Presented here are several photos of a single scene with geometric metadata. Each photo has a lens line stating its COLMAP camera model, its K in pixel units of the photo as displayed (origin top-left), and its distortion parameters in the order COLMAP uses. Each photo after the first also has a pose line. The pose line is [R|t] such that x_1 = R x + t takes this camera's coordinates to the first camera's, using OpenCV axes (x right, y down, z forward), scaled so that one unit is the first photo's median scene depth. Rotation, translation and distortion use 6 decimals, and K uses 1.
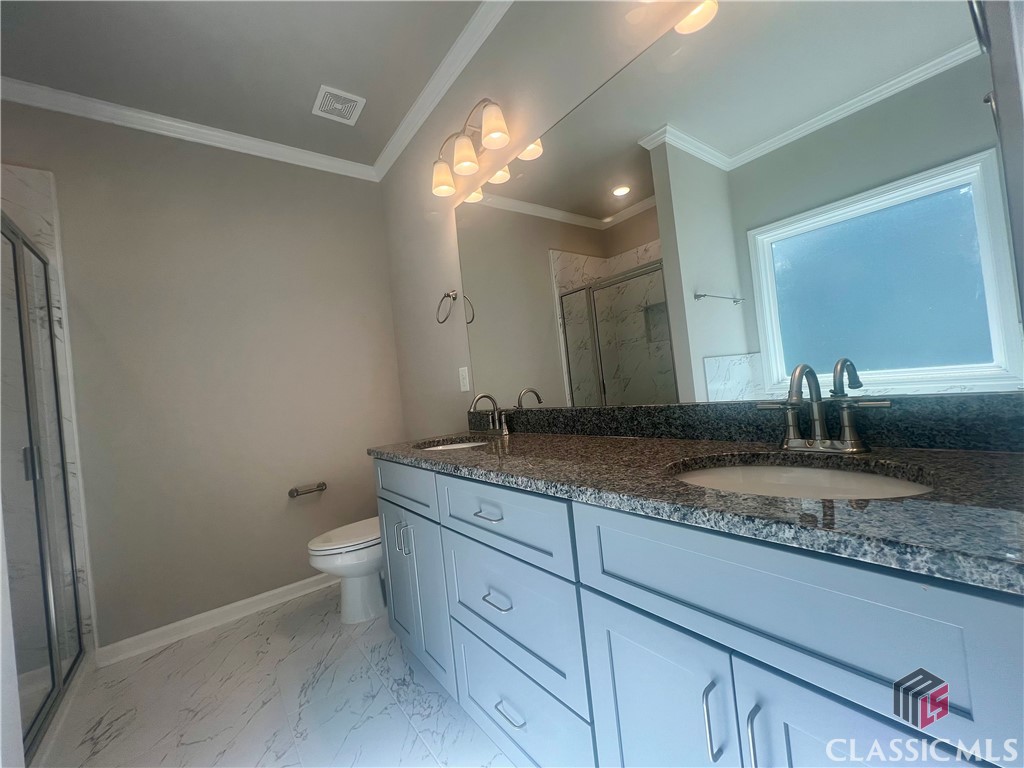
lens RADIAL K [[411.4, 0, 511.8], [0, 411.4, 383.9], [0, 0, 1]] dist [-0.000121, 0.000959]
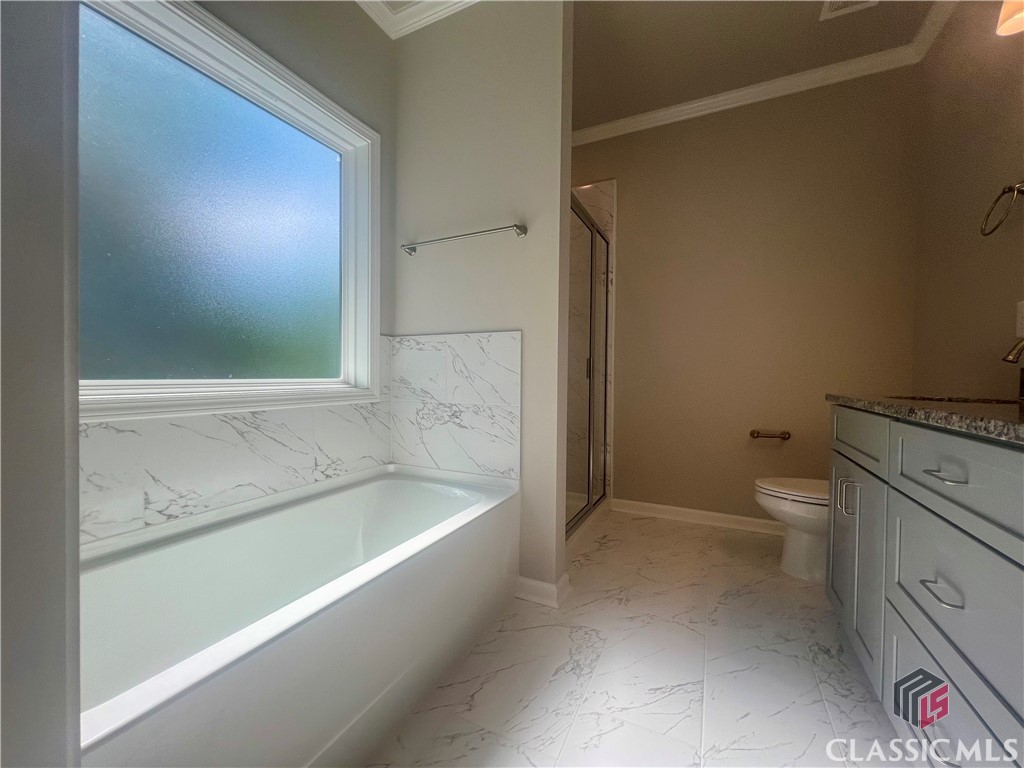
lens RADIAL K [[411.4, 0, 510.4], [0, 411.4, 381.2], [0, 0, 1]] dist [-0.000121, 0.000959]
pose [[0.440283, 0.122085, -0.889520, 0.156121], [-0.048089, 0.992497, 0.112417, 0.072498], [0.896570, -0.006719, 0.442850, -0.010457]]
